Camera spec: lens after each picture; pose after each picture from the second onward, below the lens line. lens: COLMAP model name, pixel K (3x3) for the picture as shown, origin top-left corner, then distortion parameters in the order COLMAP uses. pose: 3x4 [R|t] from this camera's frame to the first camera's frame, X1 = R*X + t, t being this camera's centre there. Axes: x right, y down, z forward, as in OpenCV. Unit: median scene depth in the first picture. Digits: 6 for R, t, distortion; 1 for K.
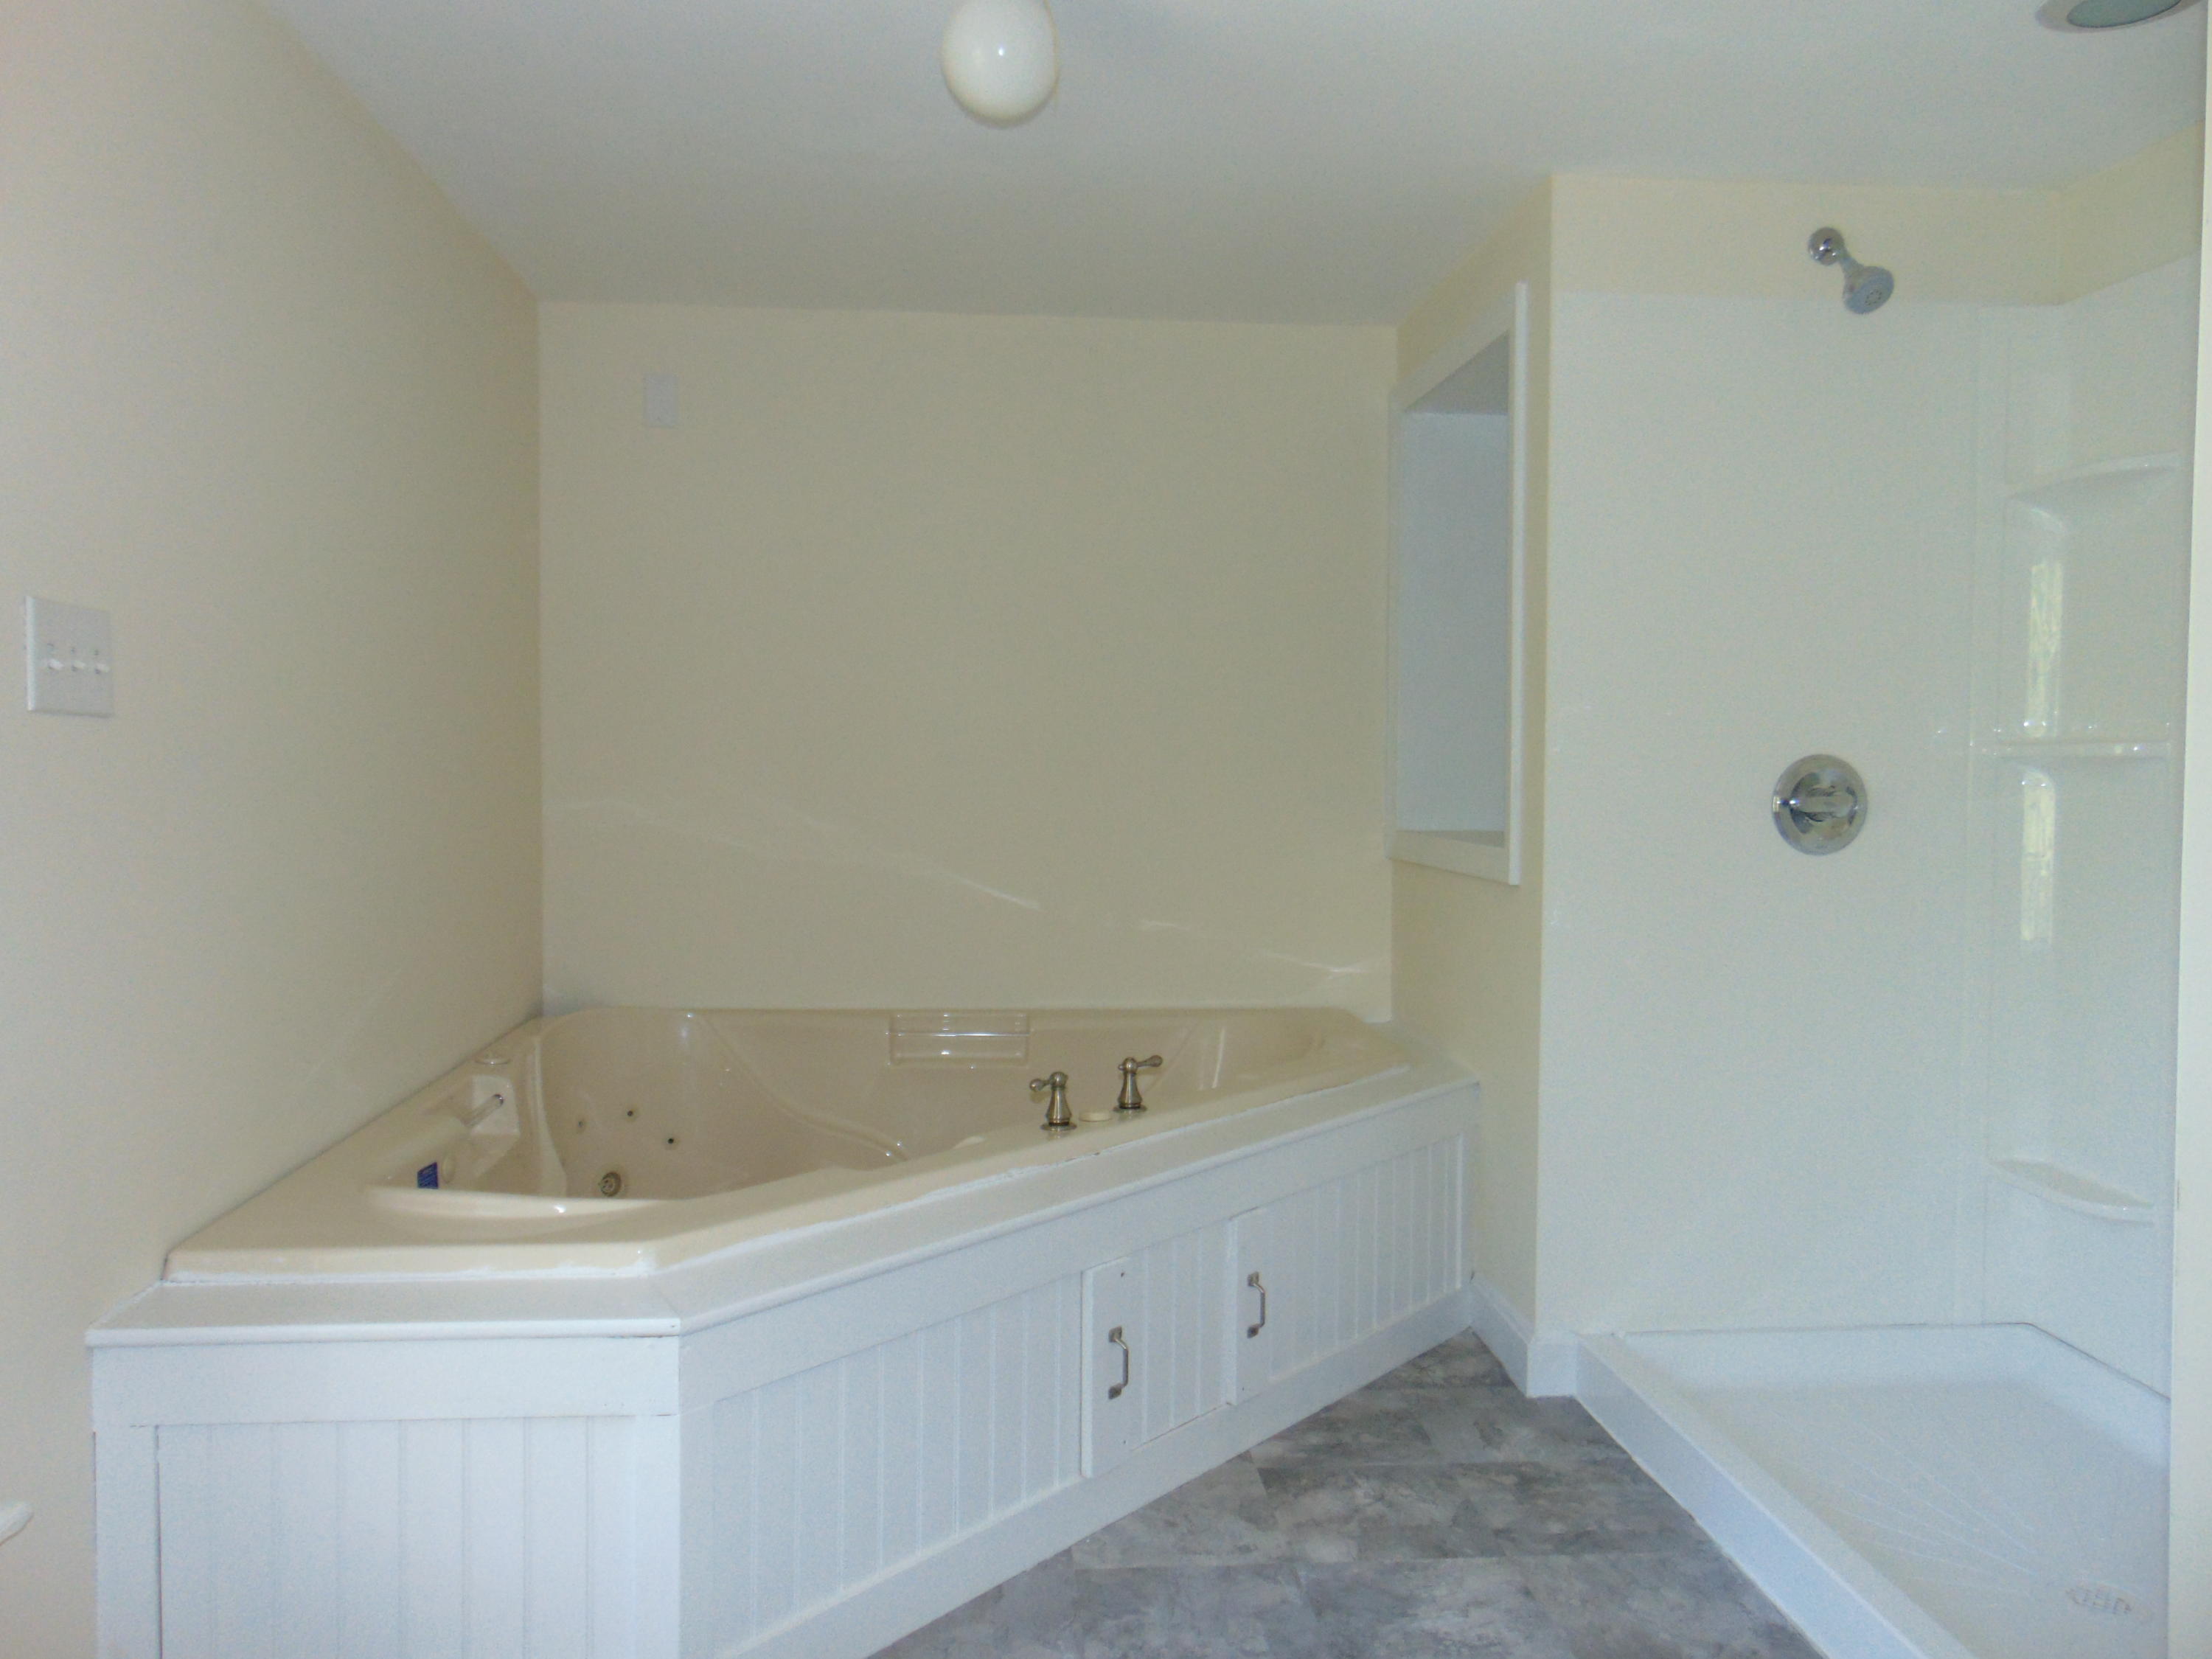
lens RADIAL K [[1663.1, 0, 1106.0], [0, 1663.1, 829.5], [0, 0, 1]] dist [-0.033960, 0.072684]
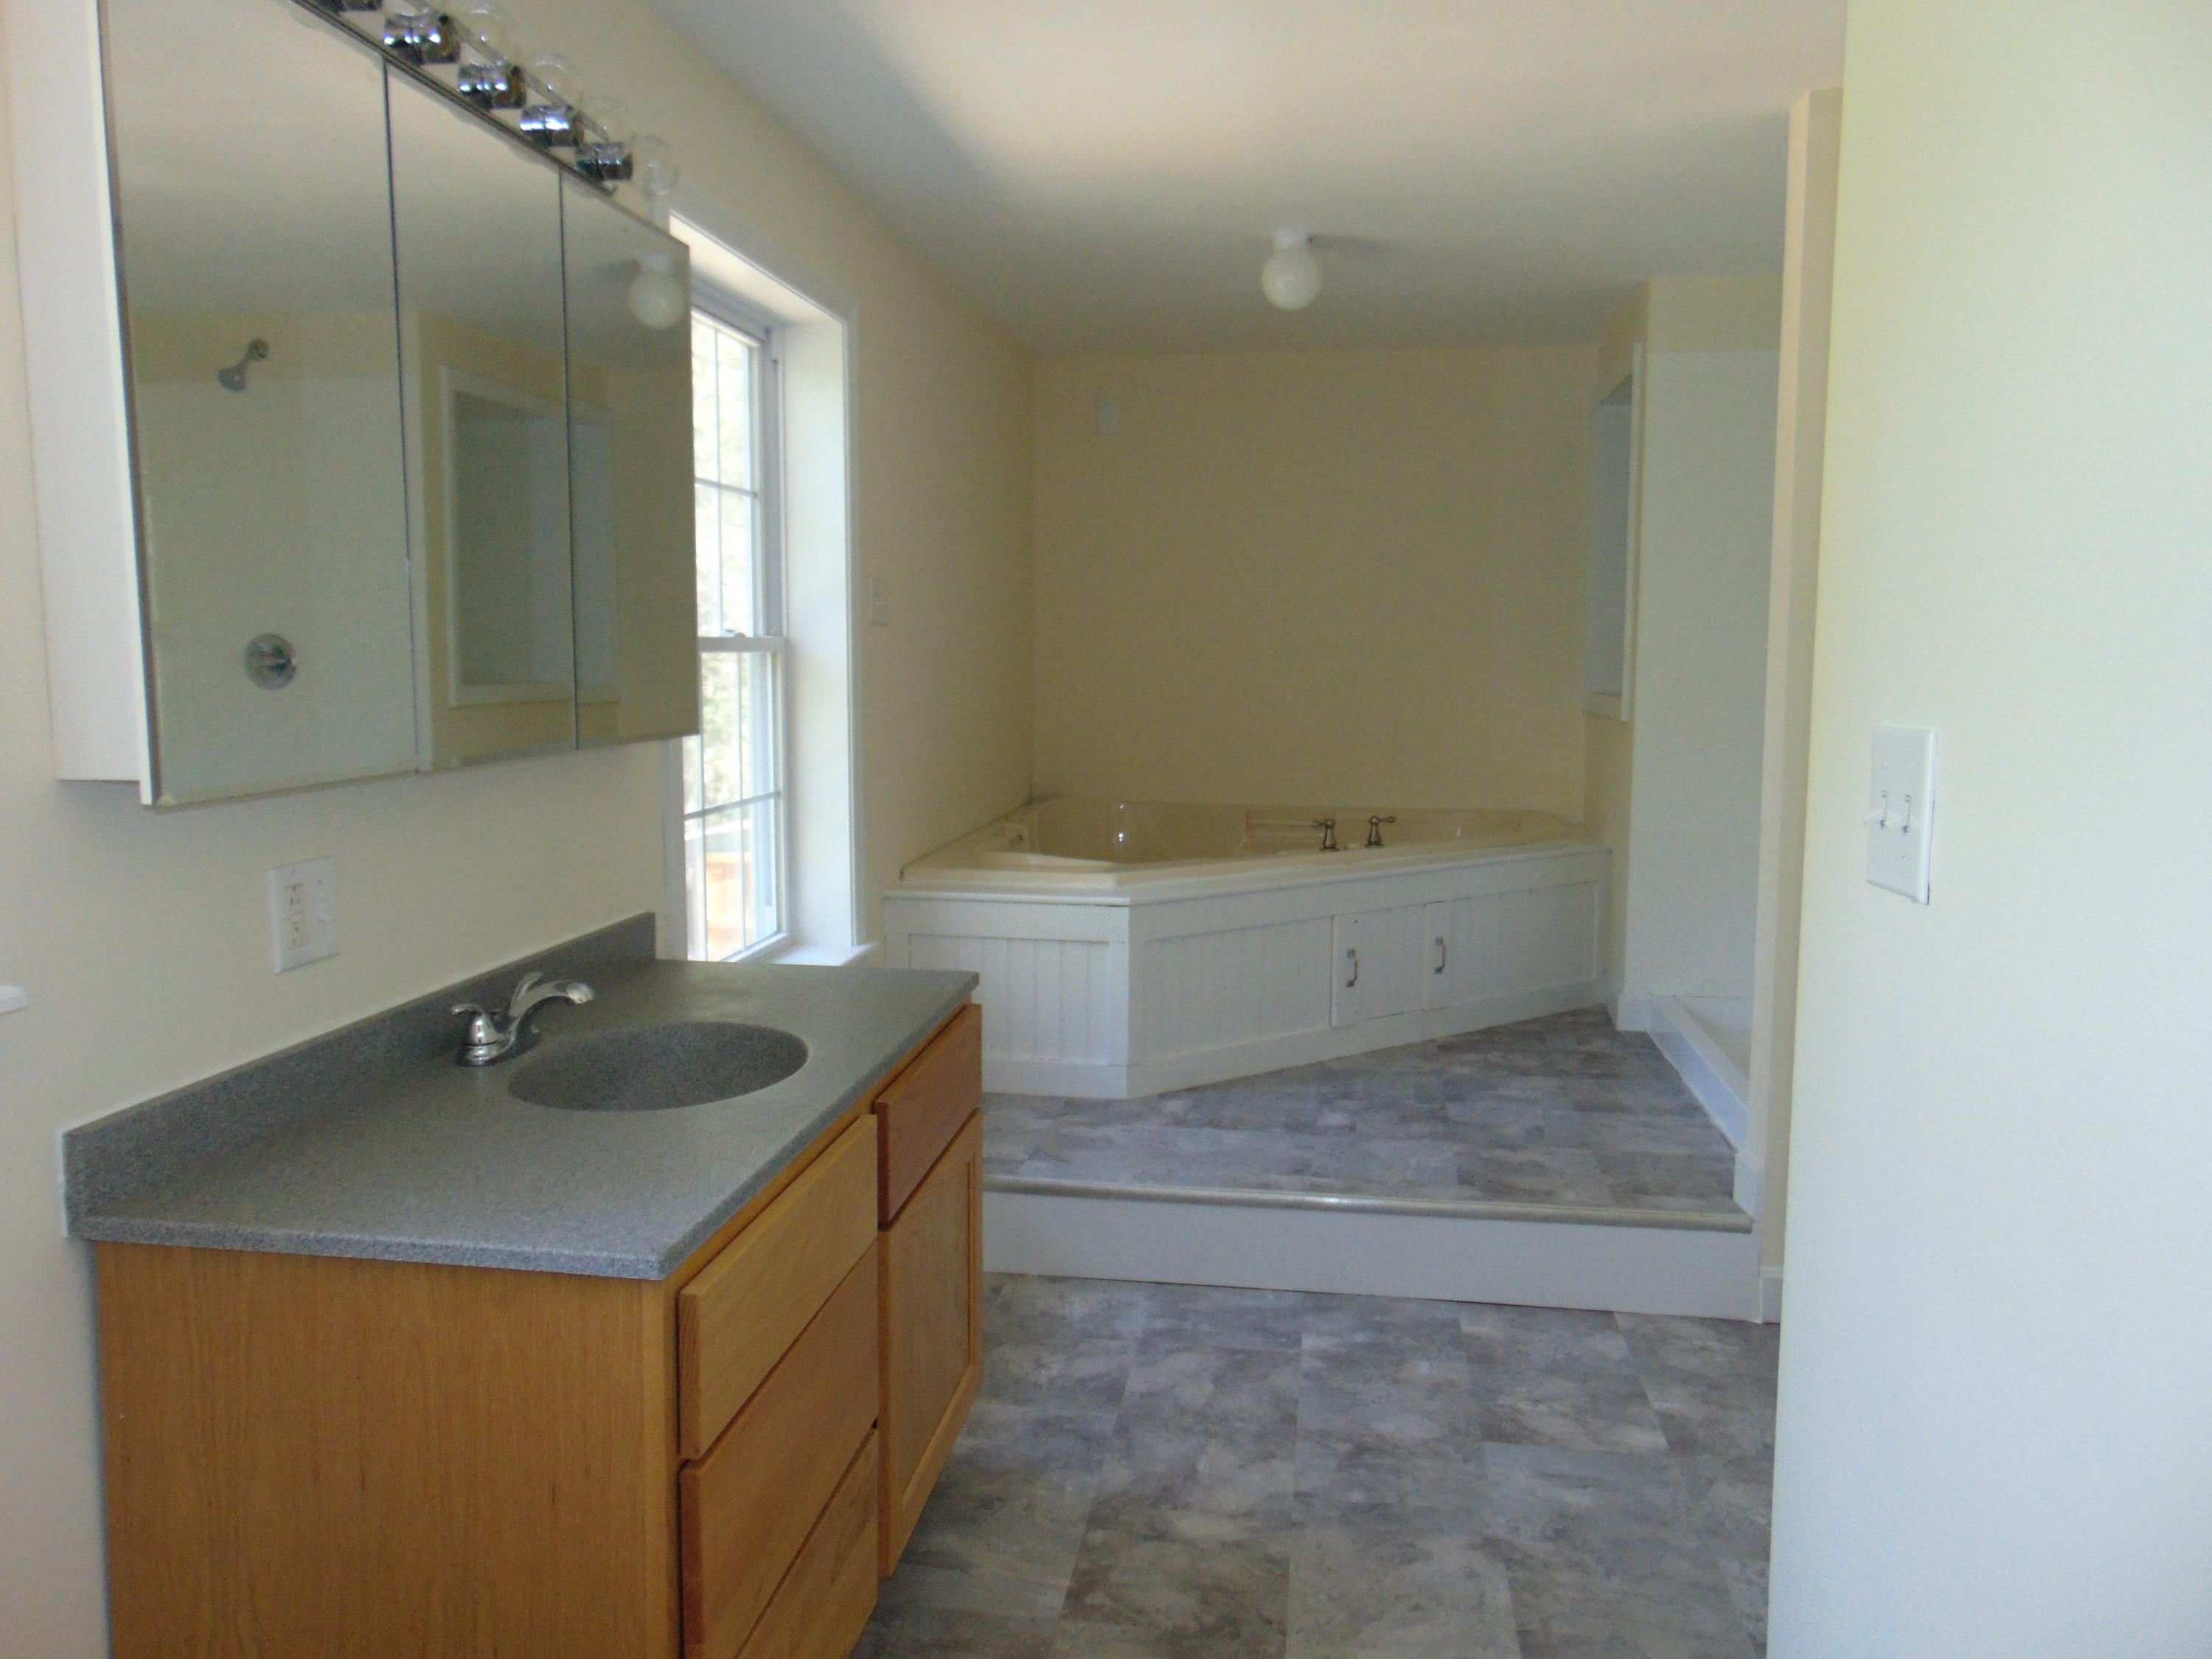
lens RADIAL K [[1663.1, 0, 1106.0], [0, 1663.1, 829.5], [0, 0, 1]] dist [-0.033960, 0.072684]
pose [[0.970883, 0.024873, -0.238258, 0.162740], [-0.008560, 0.997562, 0.069257, 0.035417], [0.239400, -0.065201, 0.968729, -0.786840]]
